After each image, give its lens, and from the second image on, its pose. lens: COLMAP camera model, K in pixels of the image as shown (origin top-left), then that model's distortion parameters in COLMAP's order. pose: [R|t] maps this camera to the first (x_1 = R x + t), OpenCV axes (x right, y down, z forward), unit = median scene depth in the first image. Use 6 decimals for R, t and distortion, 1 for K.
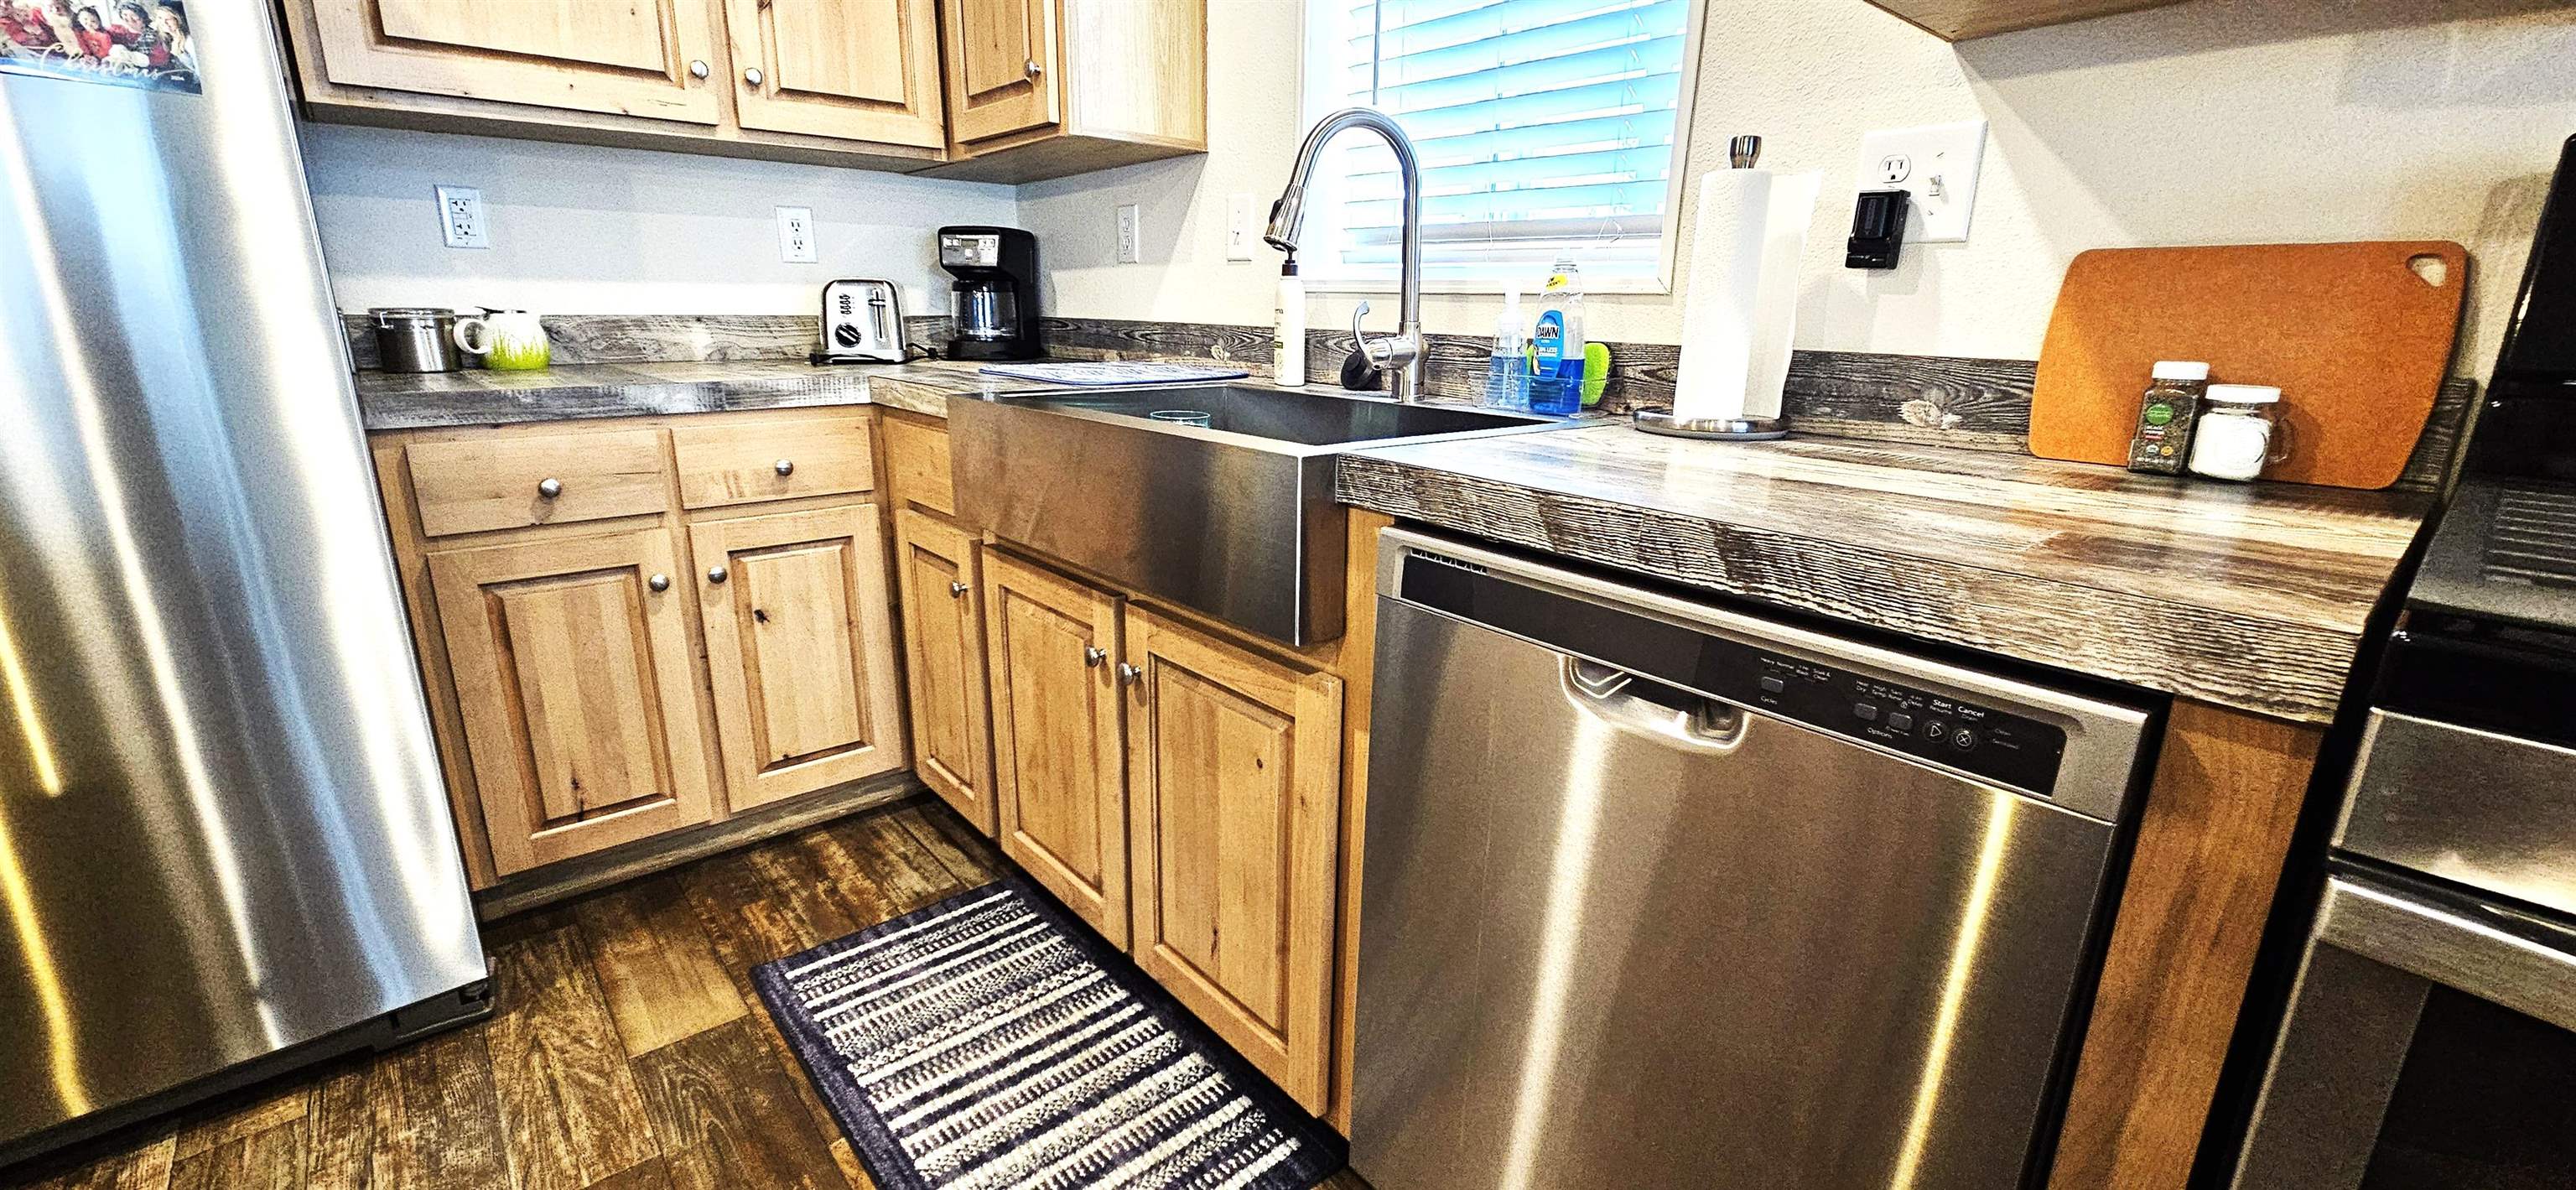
lens RADIAL K [[1053.0, 0, 1293.7], [0, 1053.0, 599.8], [0, 0, 1]] dist [0.001858, 0.000623]
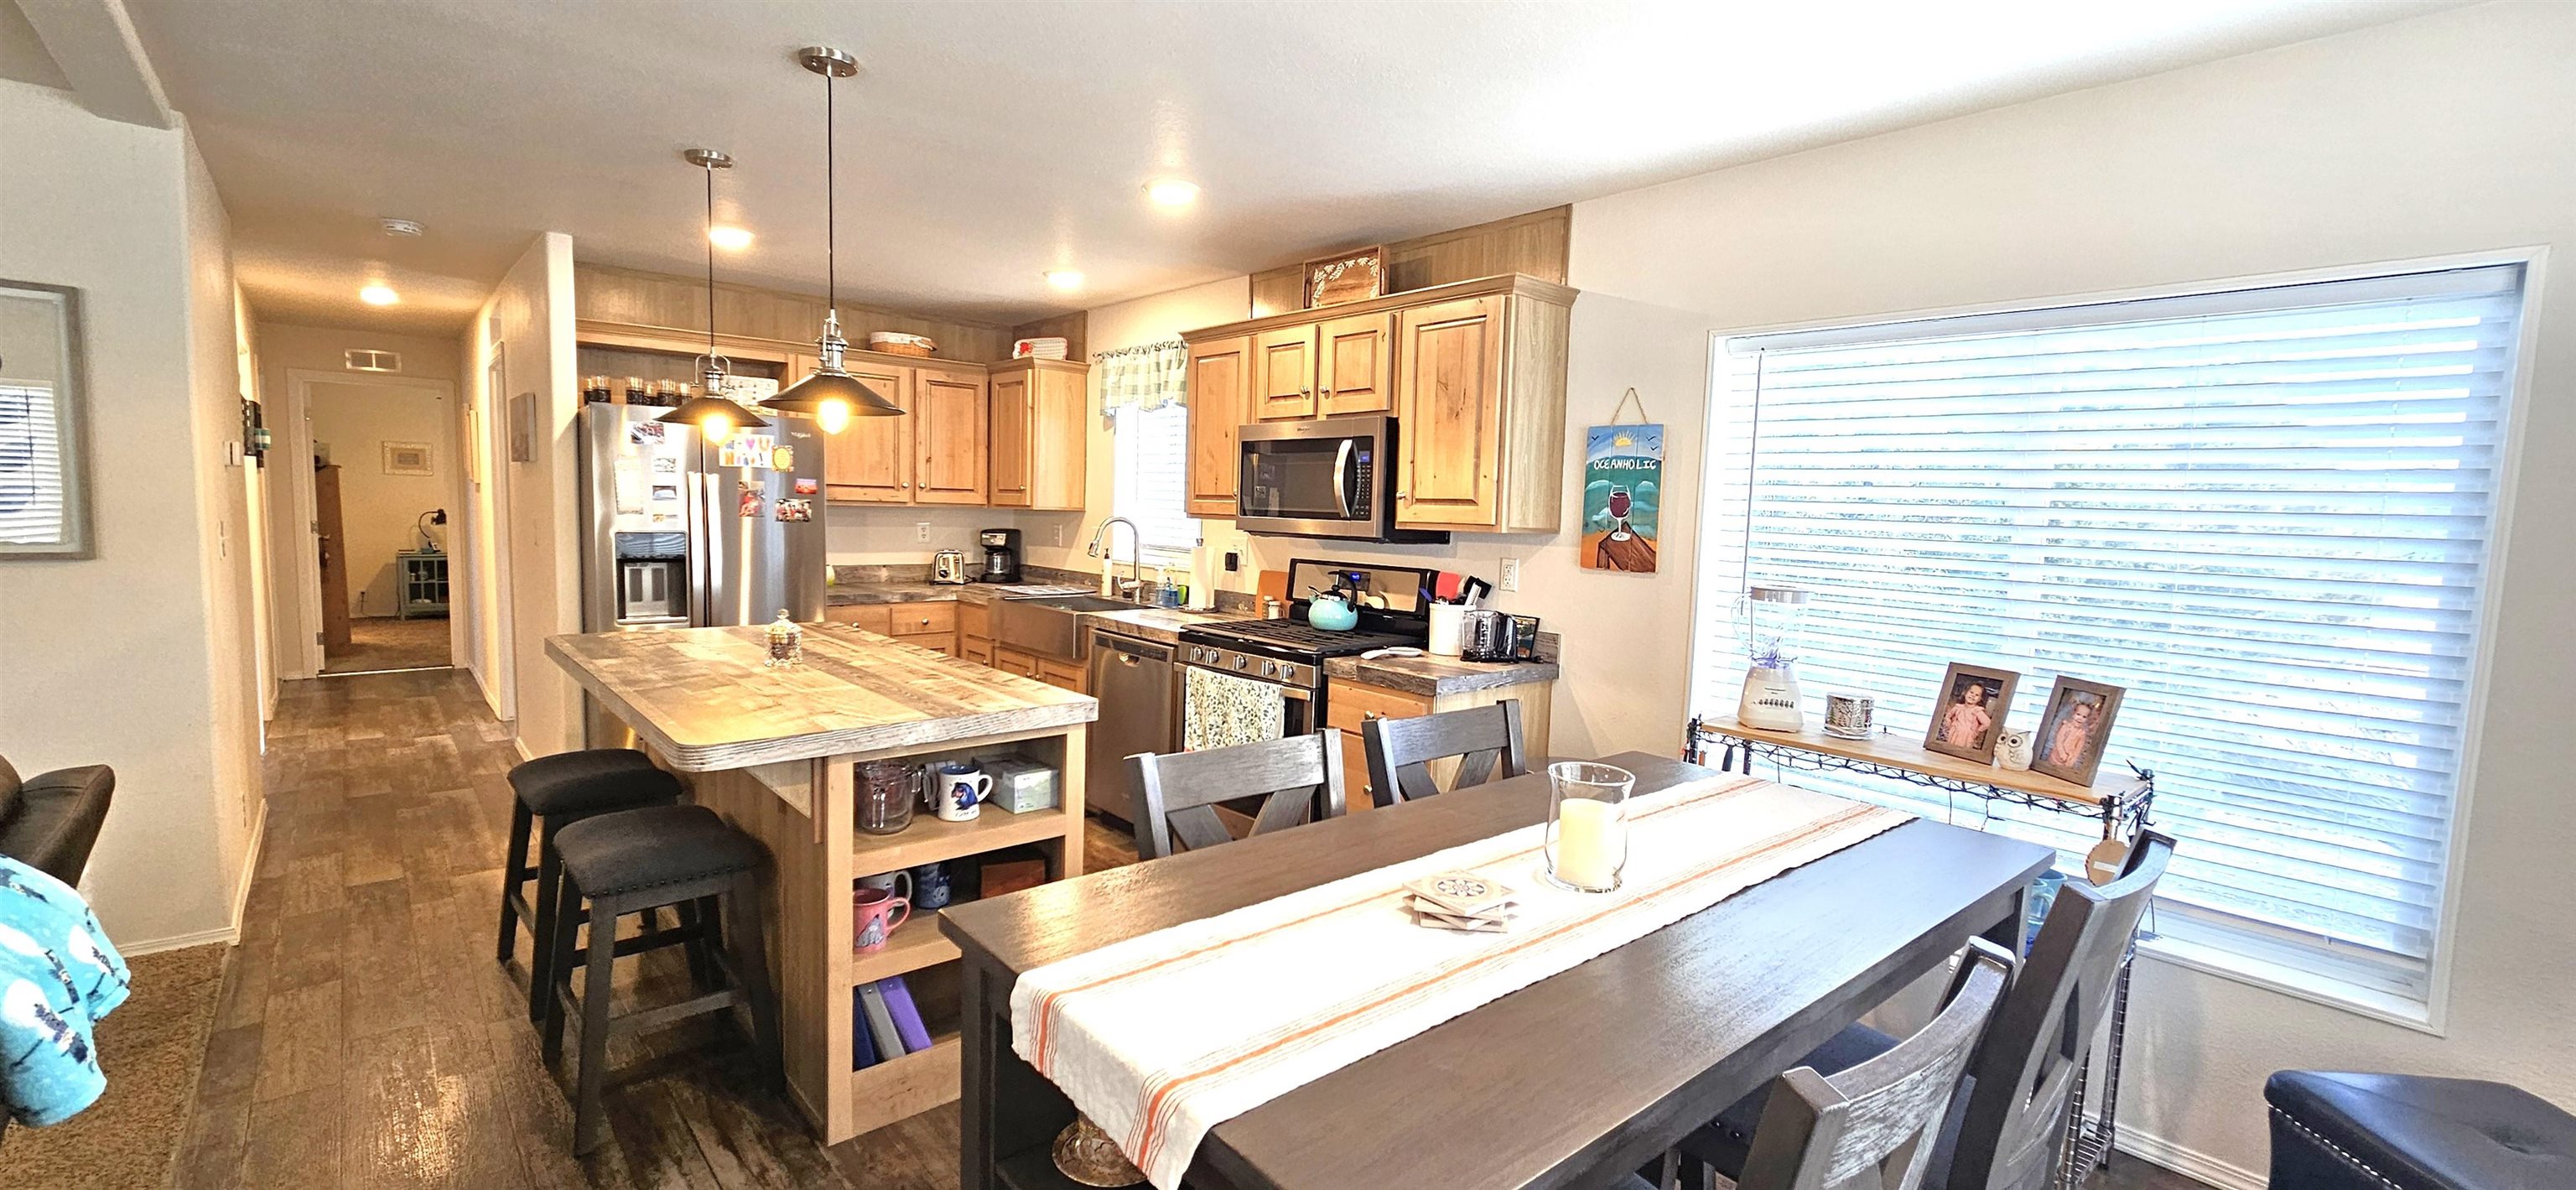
lens RADIAL K [[1053.0, 0, 1296.9], [0, 1053.0, 593.7], [0, 0, 1]] dist [0.001858, 0.000623]
pose [[0.999635, 0.015181, 0.022327, 0.474335], [-0.010584, 0.981095, -0.193237, 0.354992], [-0.024839, 0.192931, 0.980898, -1.914181]]
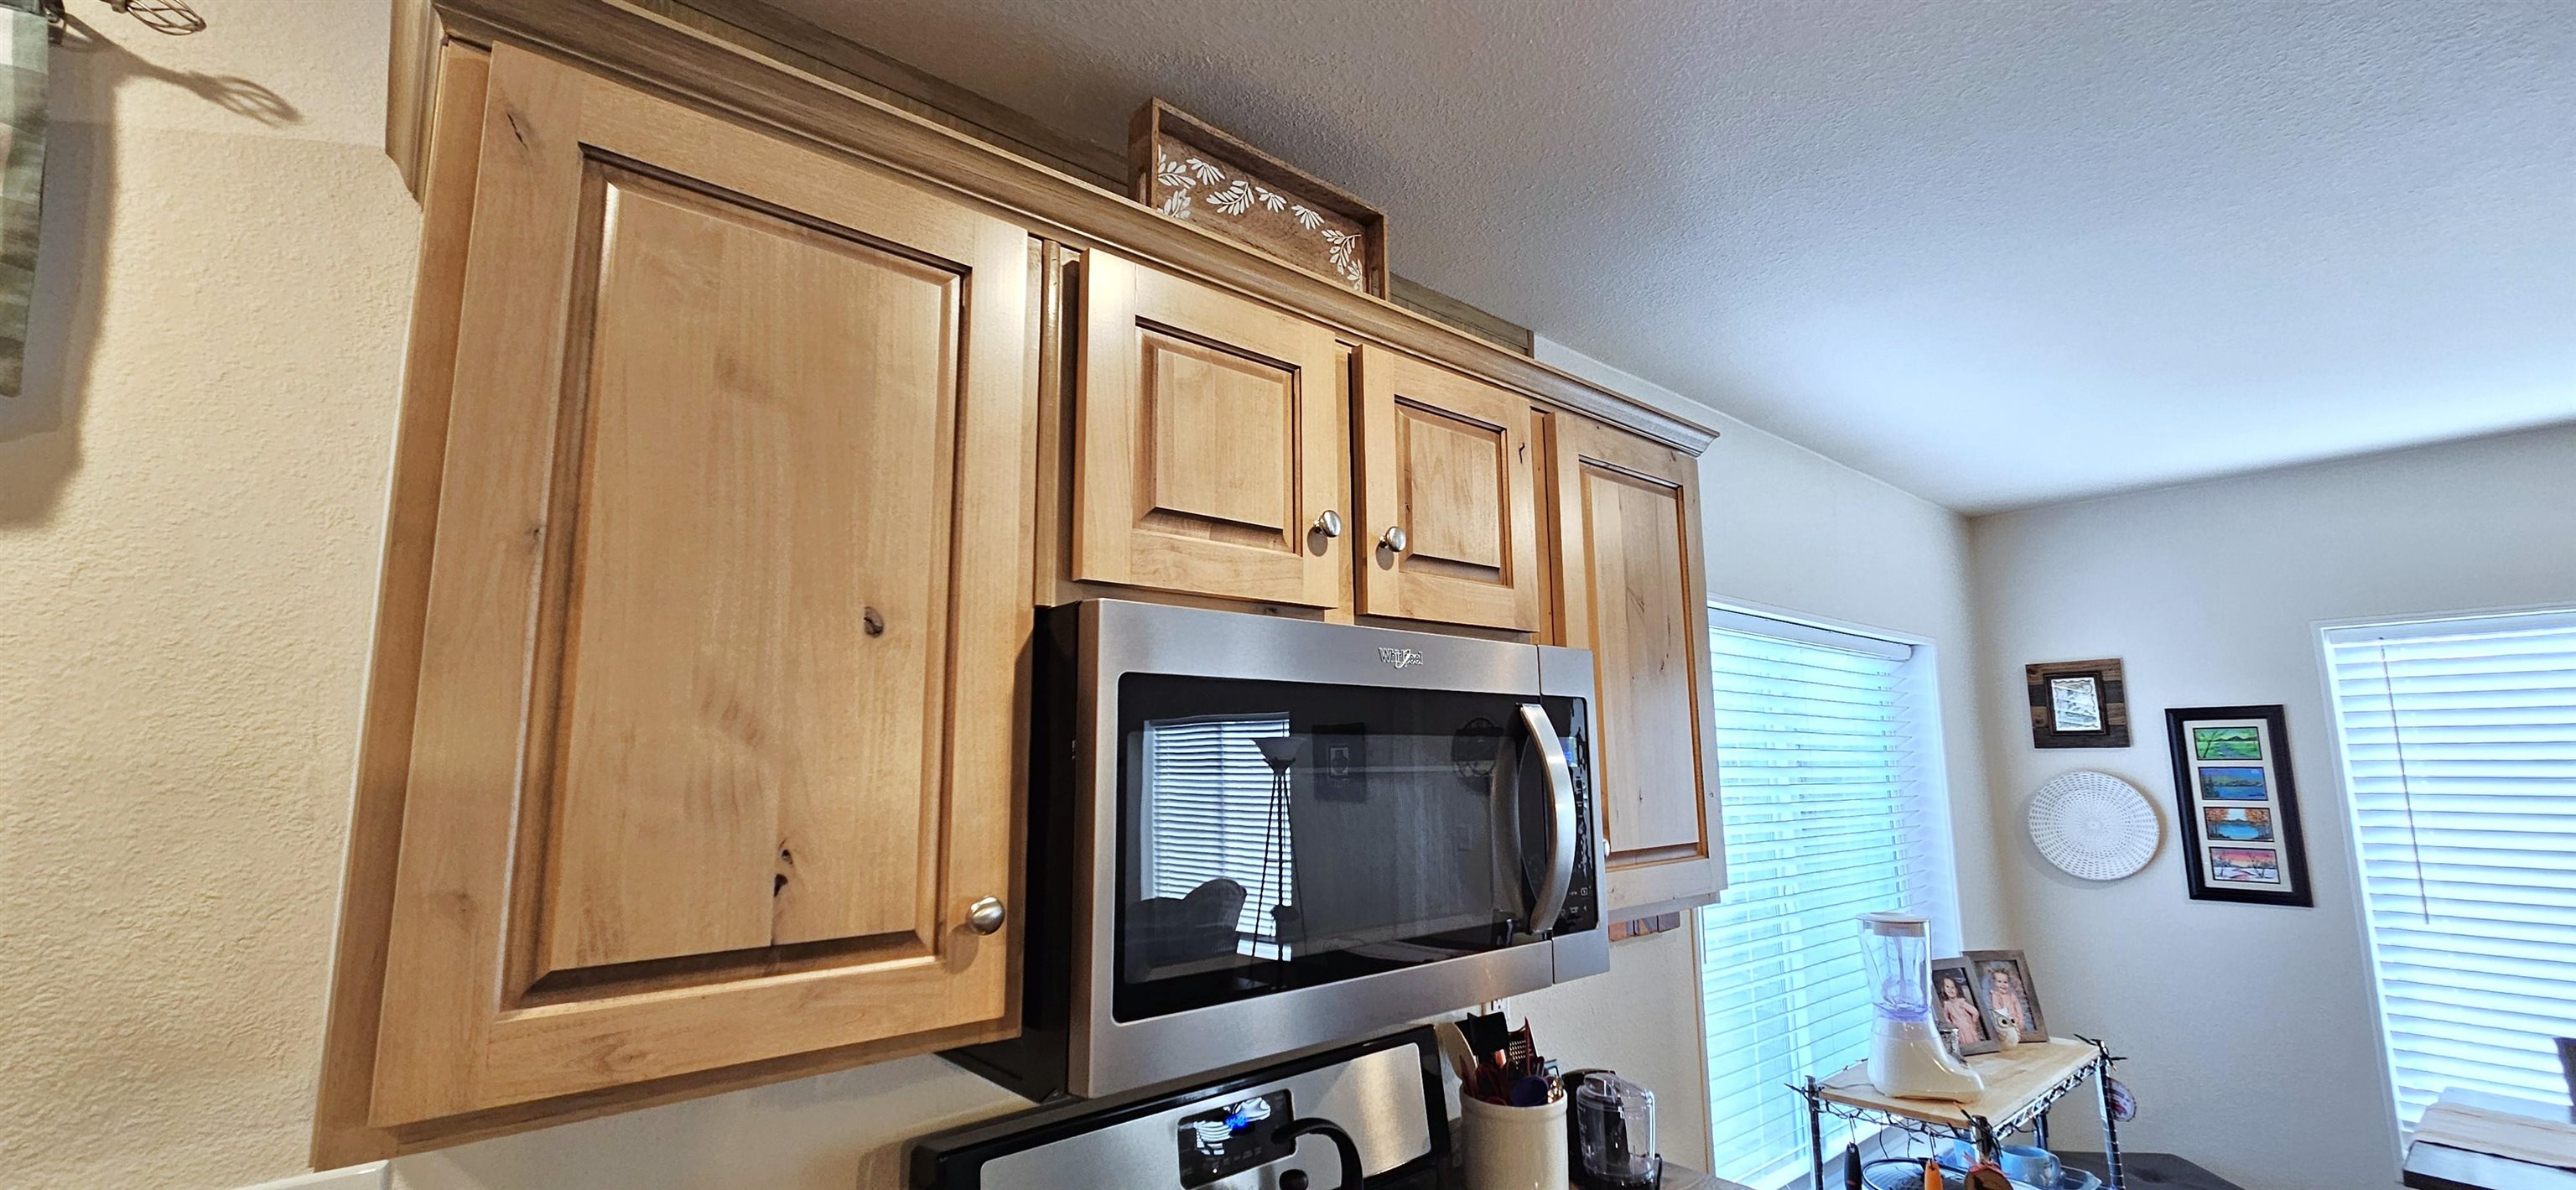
lens RADIAL K [[1053.0, 0, 1297.5], [0, 1053.0, 601.4], [0, 0, 1]] dist [0.001858, 0.000623]
pose [[-0.001786, 0.138143, 0.990411, -0.103762], [0.282323, 0.950191, -0.132024, -0.345063], [-0.959318, 0.279380, -0.040698, 0.175257]]
